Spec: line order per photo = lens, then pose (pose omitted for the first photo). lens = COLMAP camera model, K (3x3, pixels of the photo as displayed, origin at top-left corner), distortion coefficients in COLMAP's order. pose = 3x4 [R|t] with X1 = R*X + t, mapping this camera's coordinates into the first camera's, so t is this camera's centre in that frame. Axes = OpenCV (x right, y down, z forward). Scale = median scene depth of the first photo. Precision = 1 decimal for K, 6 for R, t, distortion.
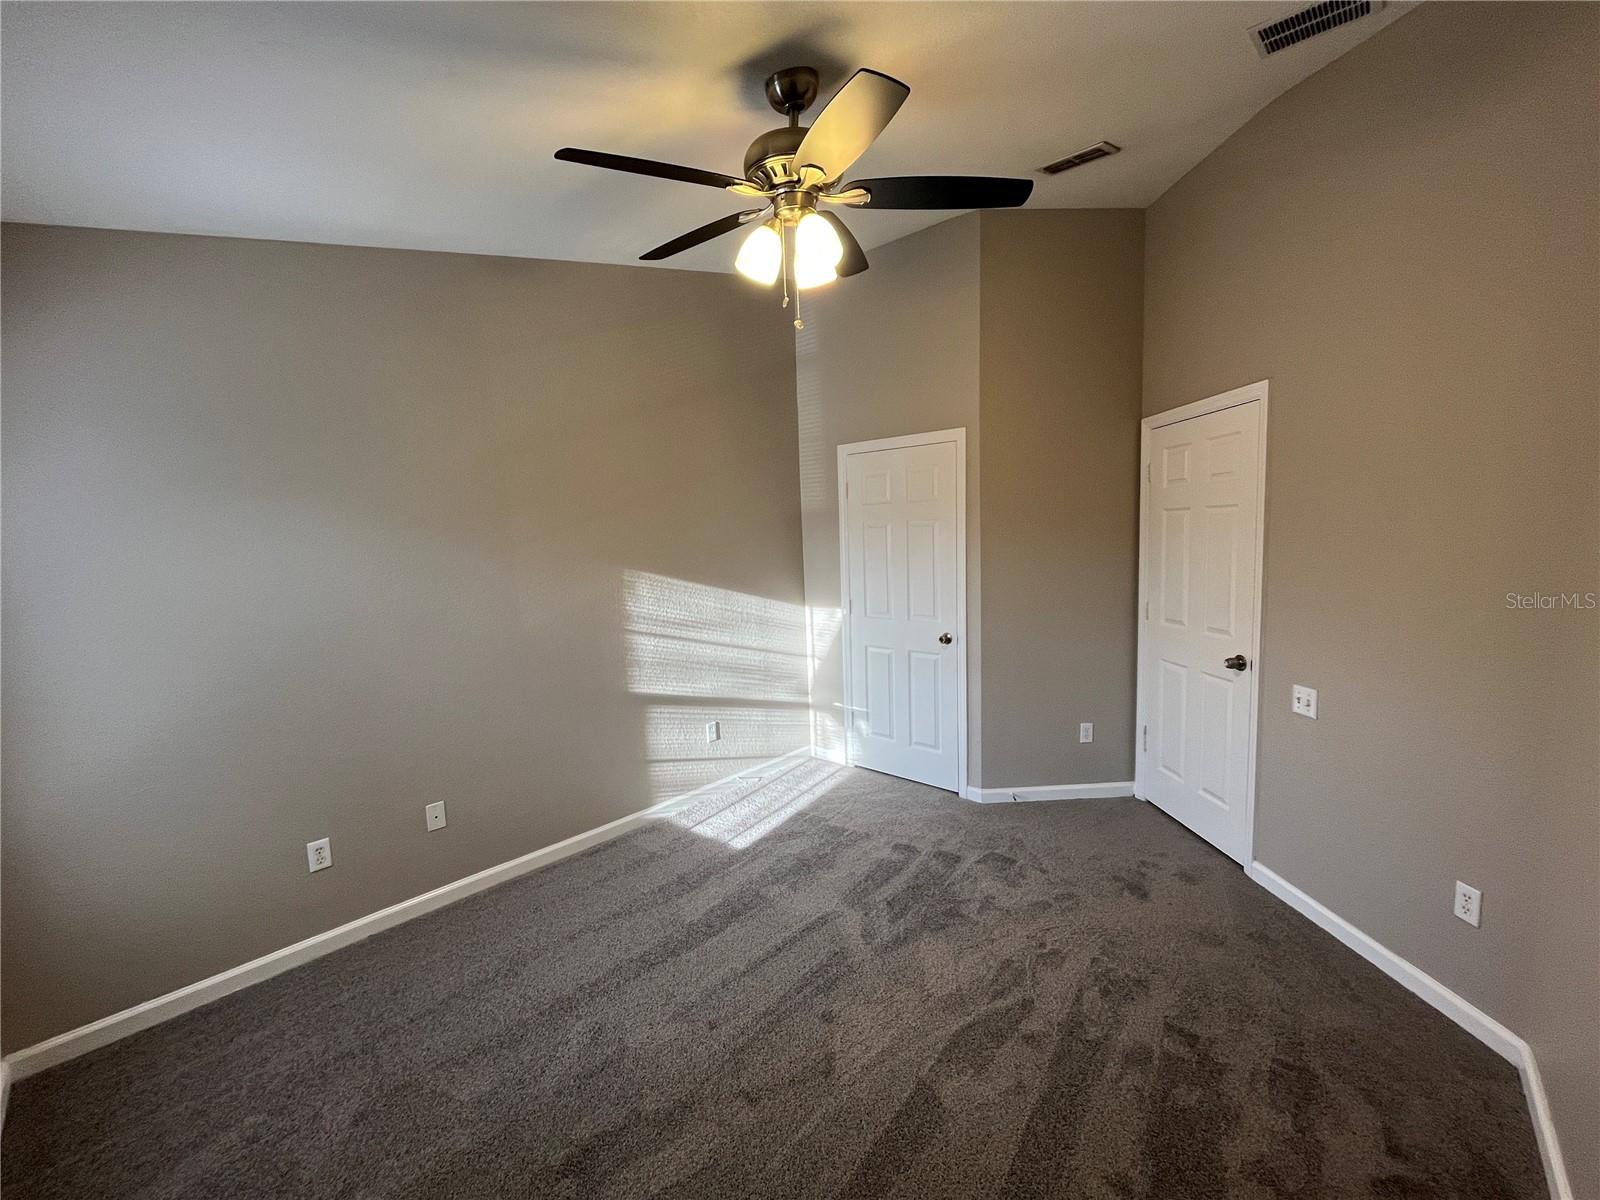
lens RADIAL K [[644.1, 0, 796.2], [0, 644.1, 606.9], [0, 0, 1]] dist [0.000109, -0.000303]
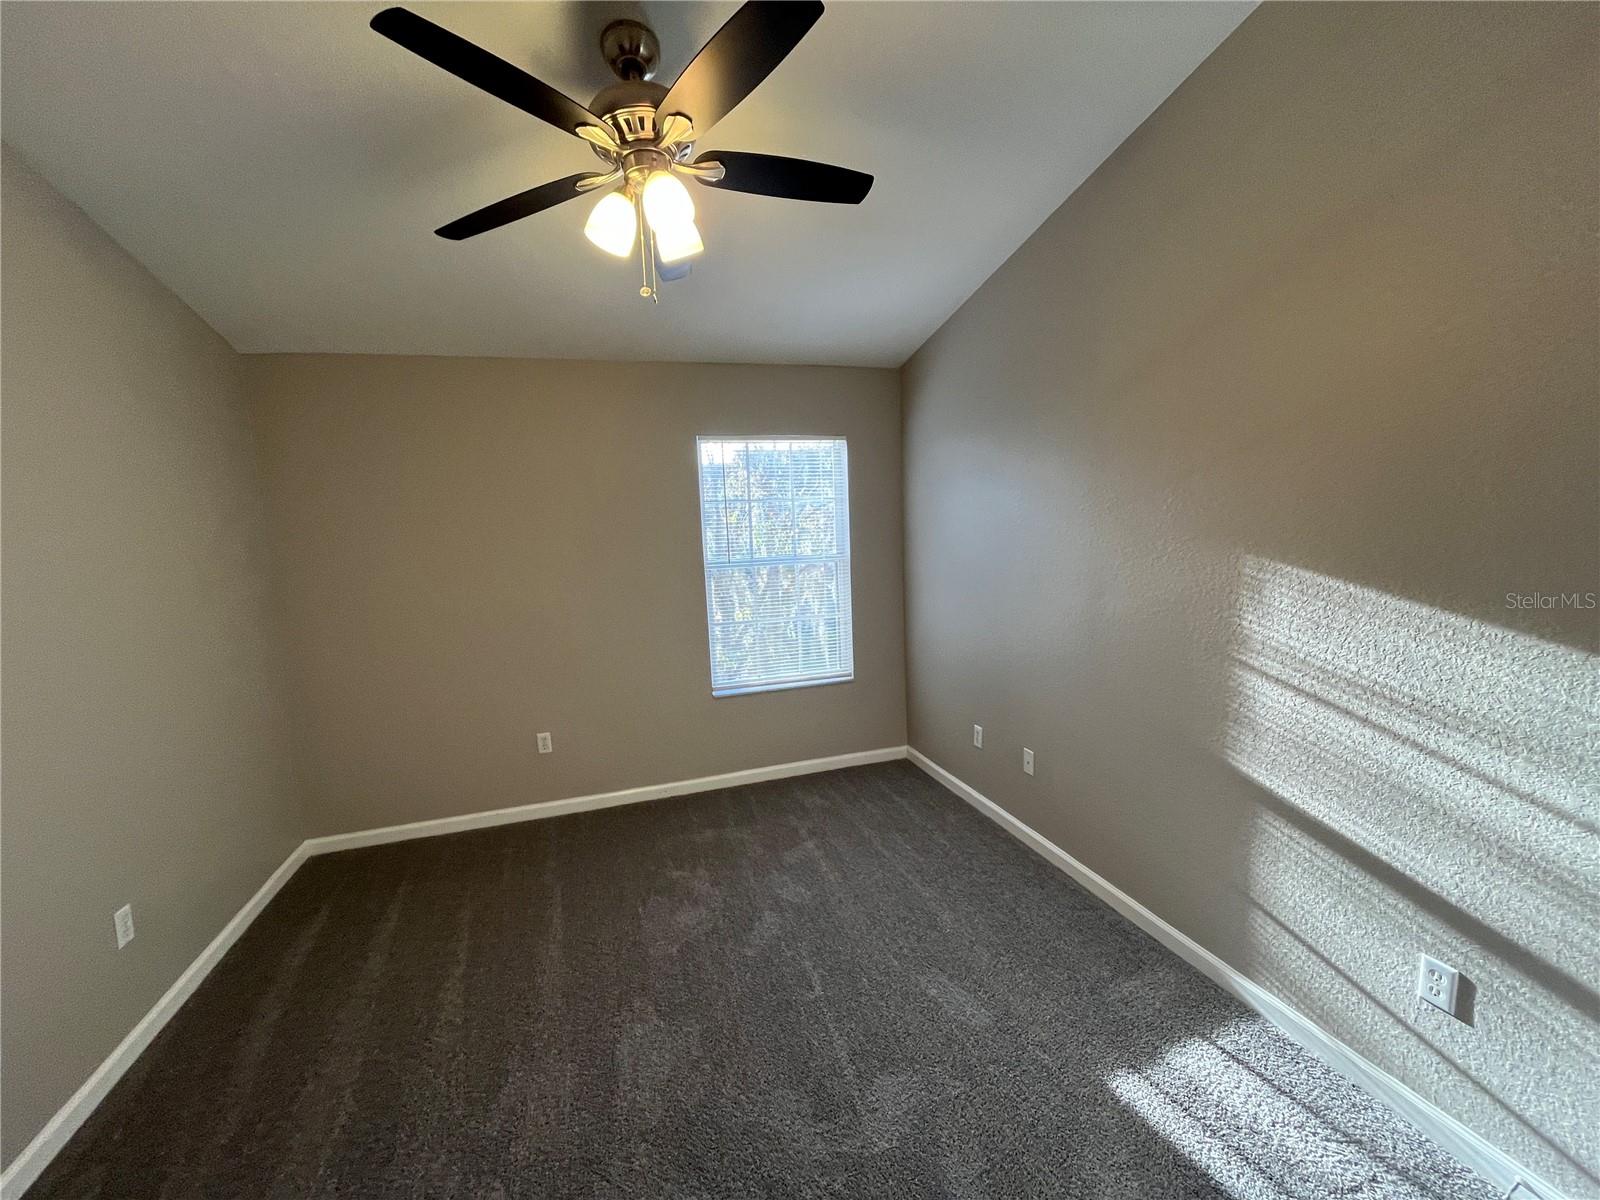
lens RADIAL K [[644.1, 0, 796.2], [0, 644.1, 606.9], [0, 0, 1]] dist [0.000109, -0.000303]
pose [[-0.480815, 0.167205, -0.860732, 0.399791], [-0.048752, 0.975033, 0.216643, -0.111352], [0.875466, 0.146127, -0.460659, 0.869737]]
